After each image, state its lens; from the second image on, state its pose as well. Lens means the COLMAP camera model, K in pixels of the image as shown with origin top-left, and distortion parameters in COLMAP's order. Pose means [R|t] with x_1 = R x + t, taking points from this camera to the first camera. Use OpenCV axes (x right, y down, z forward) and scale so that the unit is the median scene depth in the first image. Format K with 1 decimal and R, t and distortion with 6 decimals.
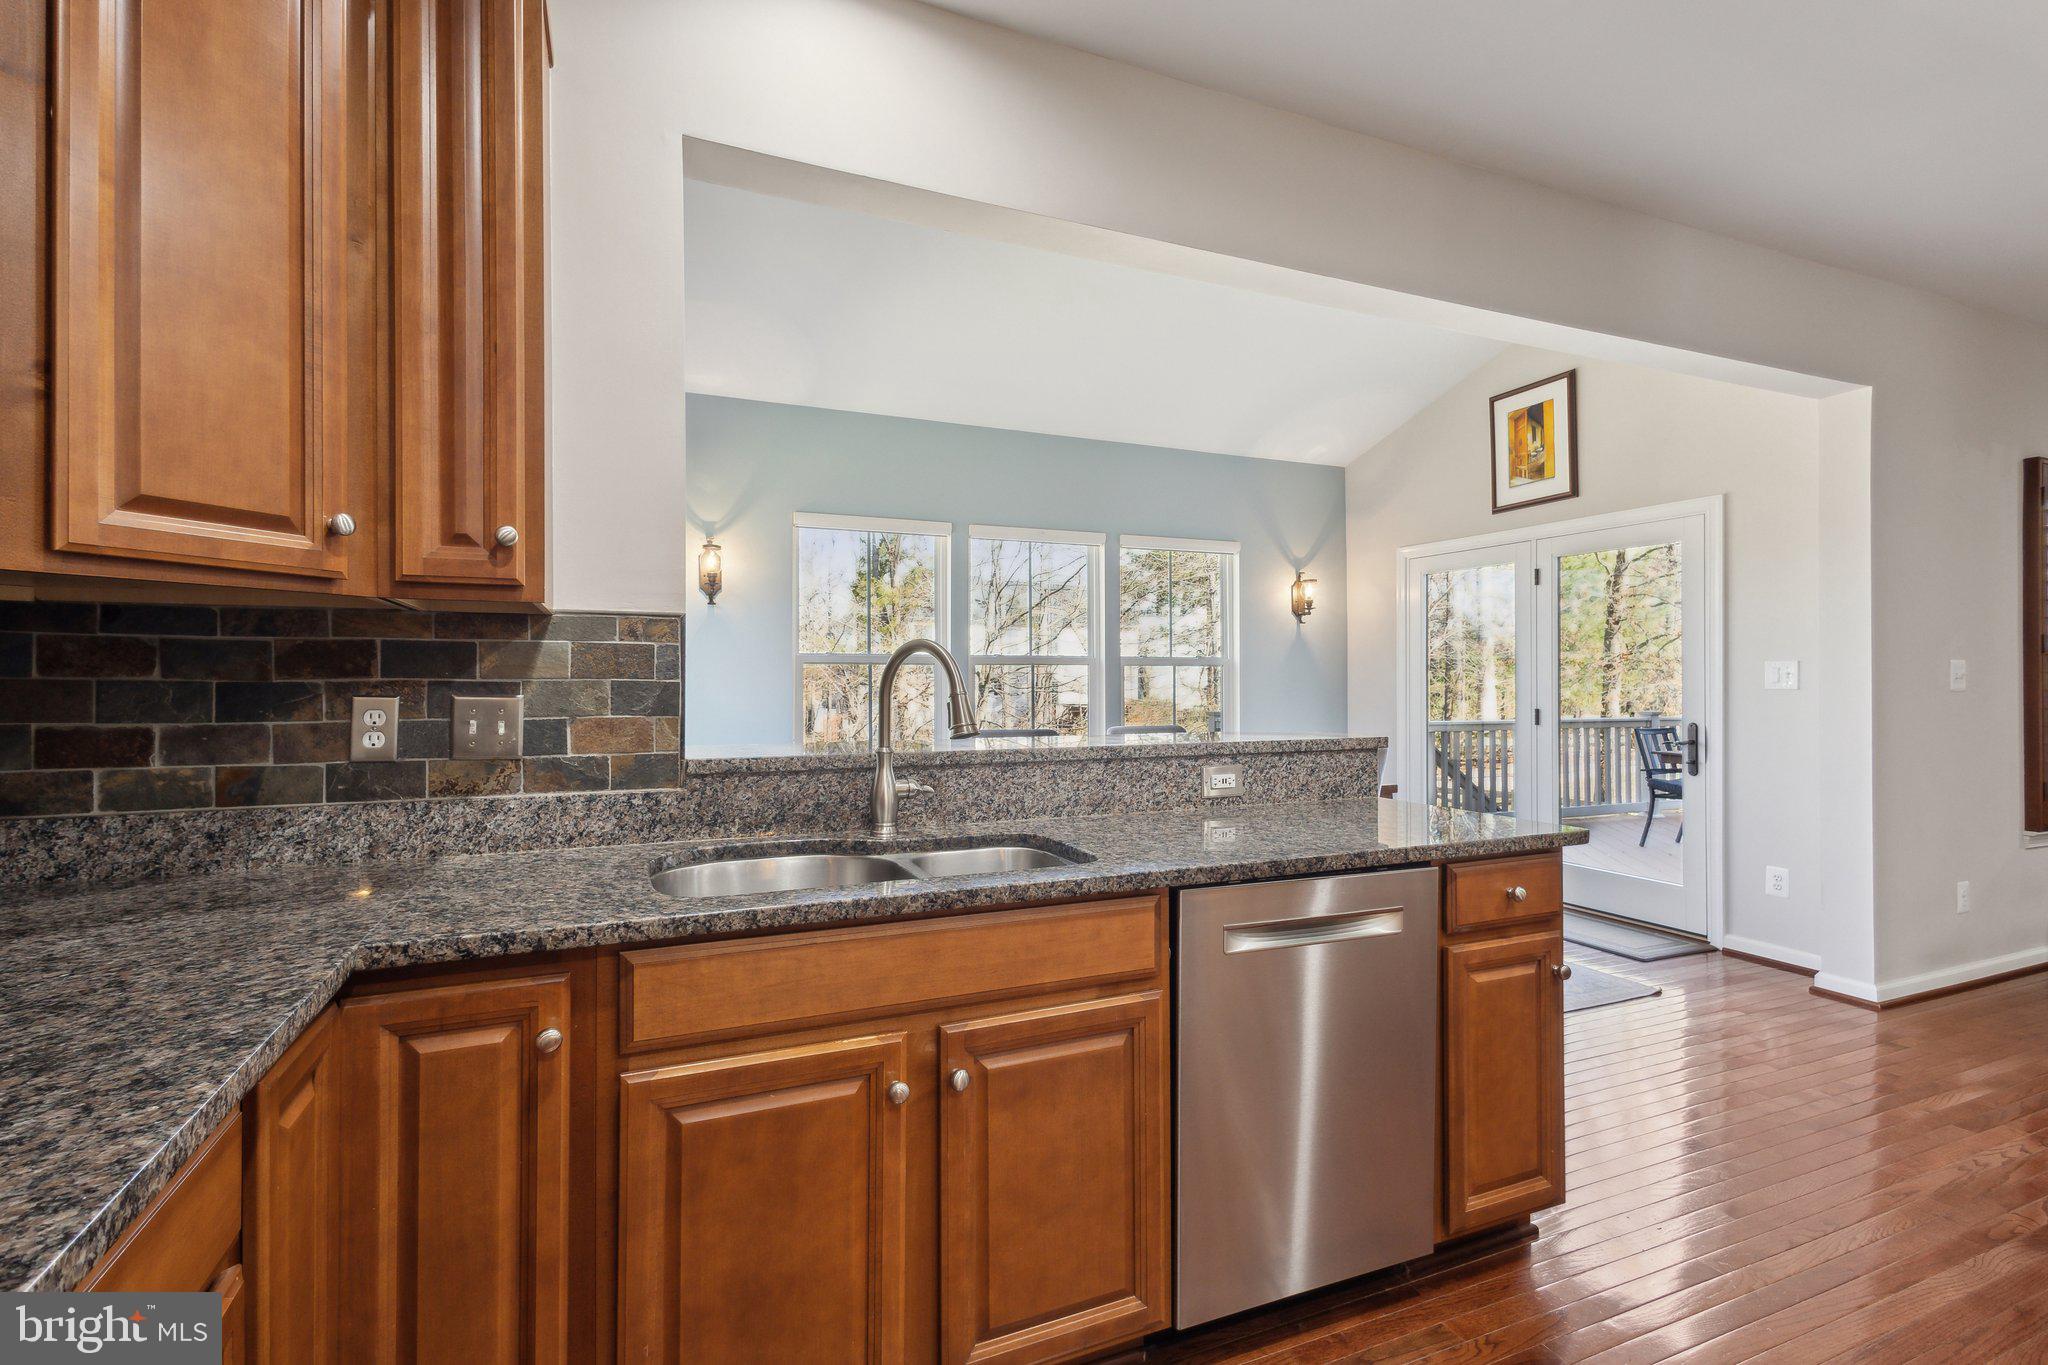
lens RADIAL K [[951.4, 0, 1020.7], [0, 951.4, 678.7], [0, 0, 1]] dist [0.016220, -0.000522]
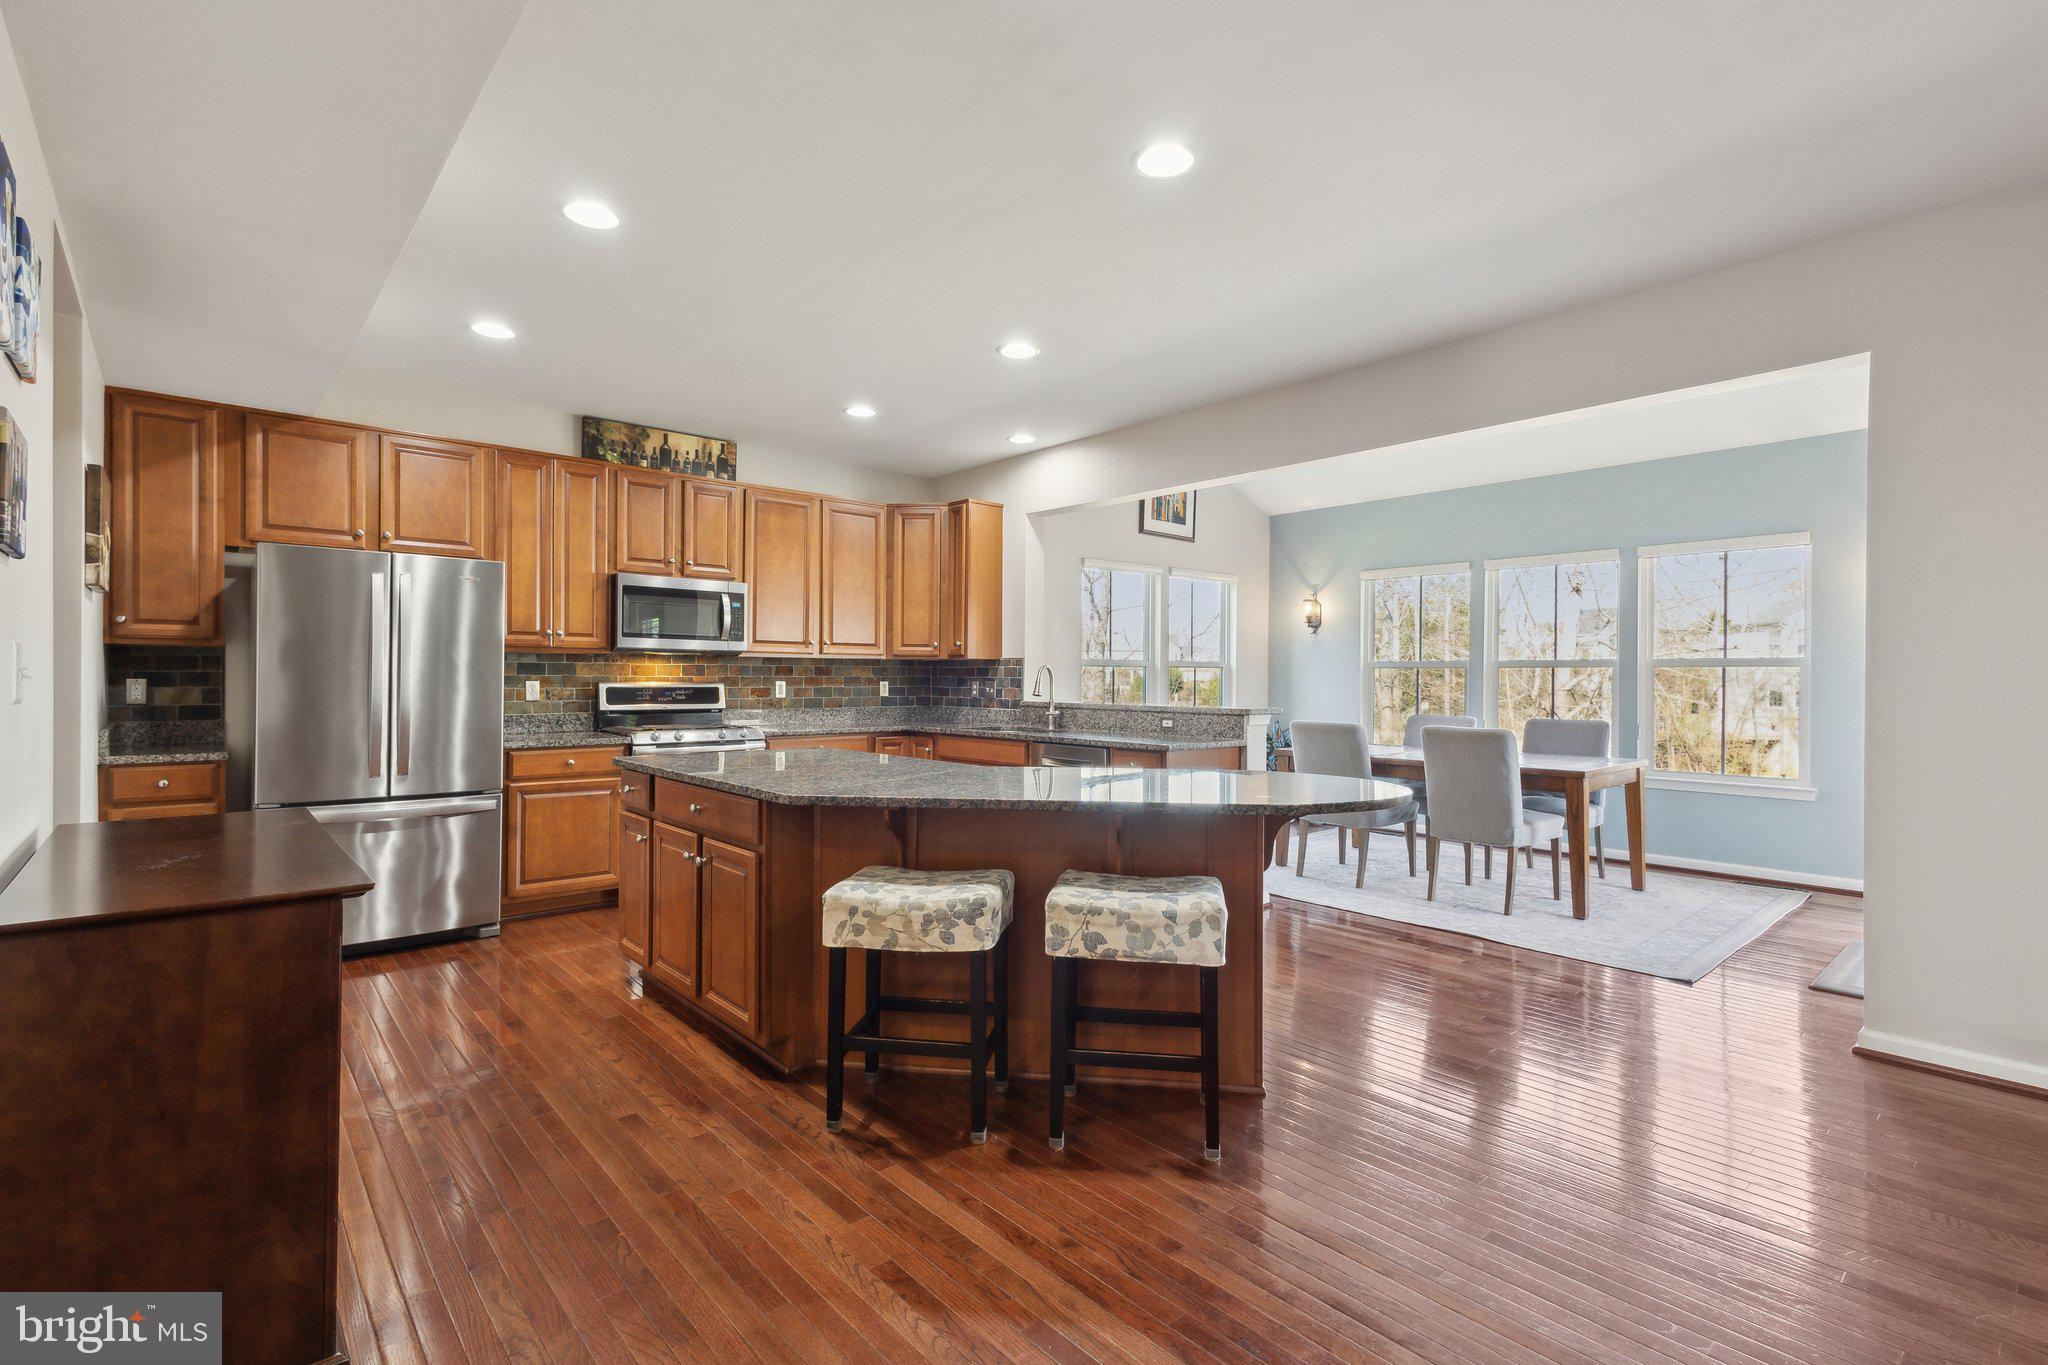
lens RADIAL K [[937.3, 0, 1006.6], [0, 937.3, 678.1], [0, 0, 1]] dist [-0.002555, -0.000201]
pose [[0.295512, 0.004723, -0.955327, 3.315317], [-0.004712, 0.999983, 0.003486, -0.010113], [0.955327, 0.003471, 0.295529, -0.031394]]
